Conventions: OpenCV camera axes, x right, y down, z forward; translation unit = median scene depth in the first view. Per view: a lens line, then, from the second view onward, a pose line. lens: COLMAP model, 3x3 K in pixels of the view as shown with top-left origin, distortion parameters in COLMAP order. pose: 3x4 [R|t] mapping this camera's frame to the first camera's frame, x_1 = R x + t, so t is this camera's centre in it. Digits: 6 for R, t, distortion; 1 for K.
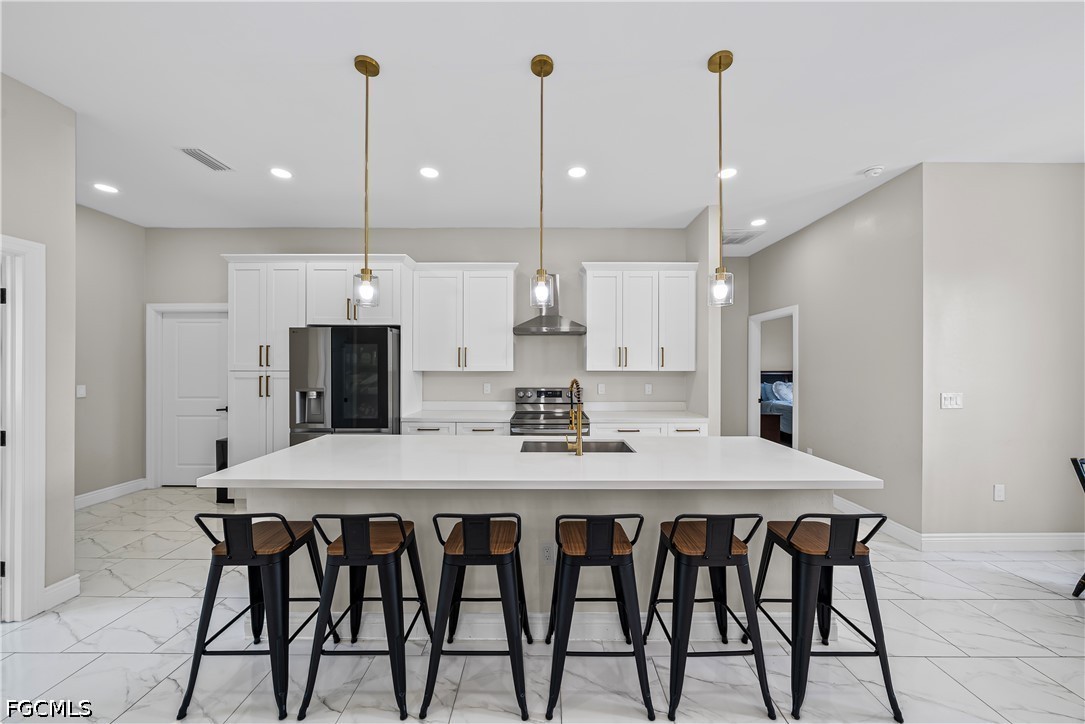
lens RADIAL K [[375.2, 0, 540.5], [0, 375.2, 365.9], [0, 0, 1]] dist [-0.005767, 0.000265]
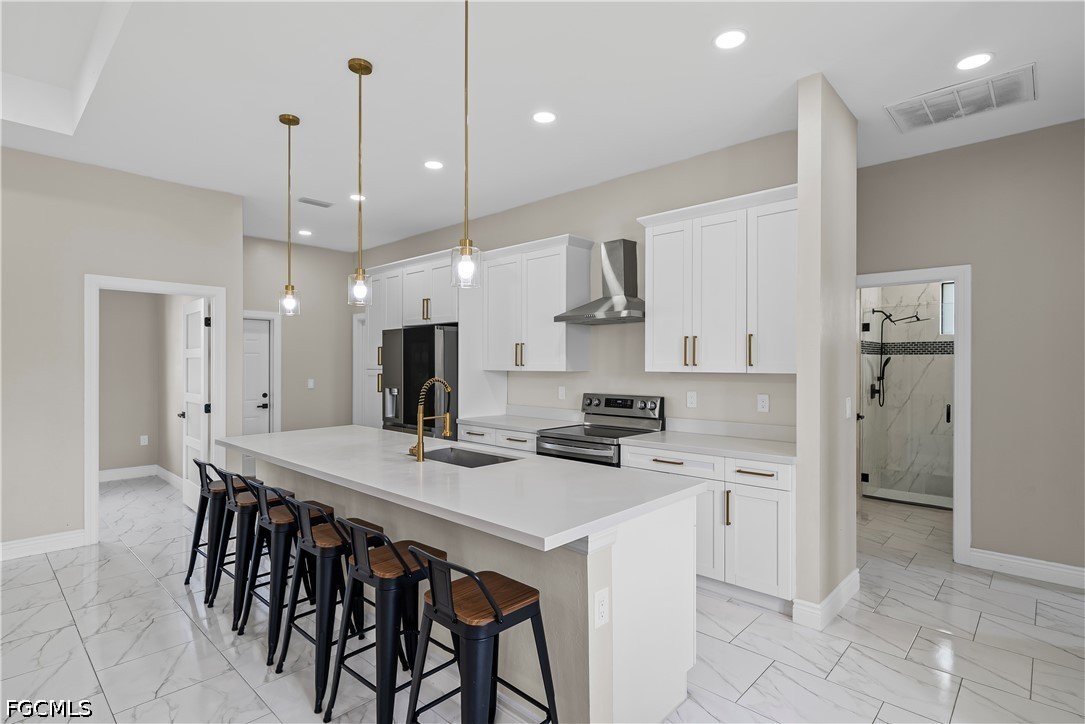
lens RADIAL K [[533.3, 0, 540.8], [0, 533.3, 366.1], [0, 0, 1]] dist [-0.004516, 0.000019]
pose [[0.733002, 0.002238, -0.680223, 0.659518], [-0.001769, 0.999997, 0.001384, 0.000970], [0.680224, 0.000189, 0.733004, 0.139750]]
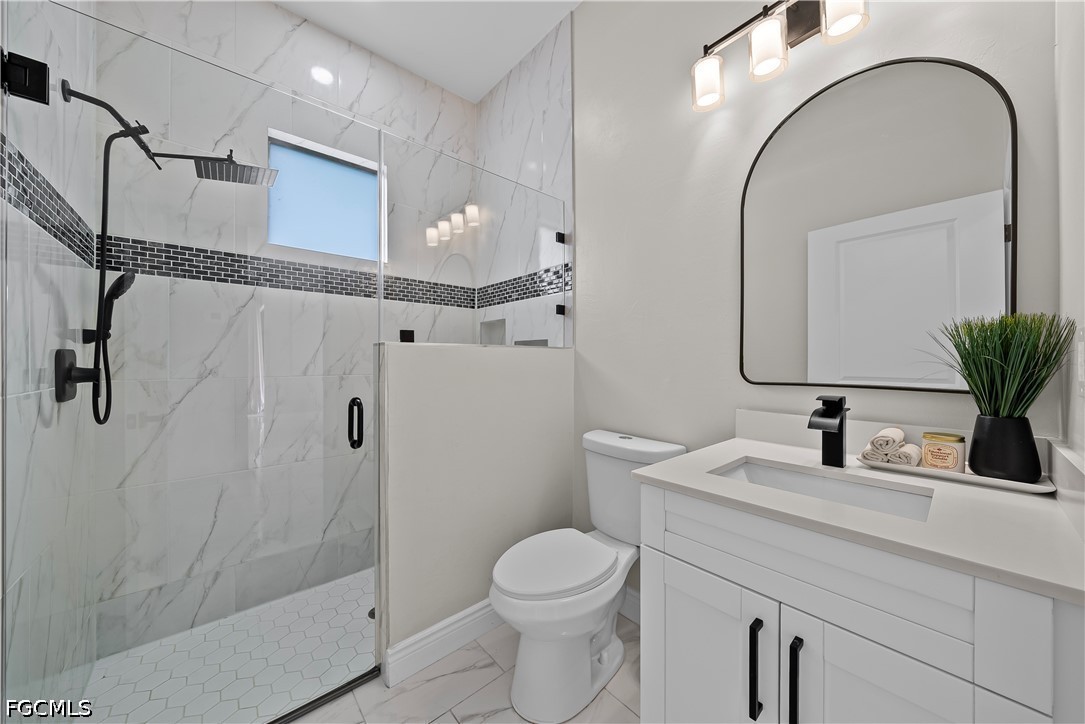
lens RADIAL K [[375.2, 0, 541.7], [0, 375.2, 361.3], [0, 0, 1]] dist [-0.005767, 0.000265]
pose [[0.747675, -0.002017, 0.664062, 0.554564], [0.004777, 0.999986, -0.002342, 0.027463], [-0.664048, 0.004923, 0.747674, 0.676411]]
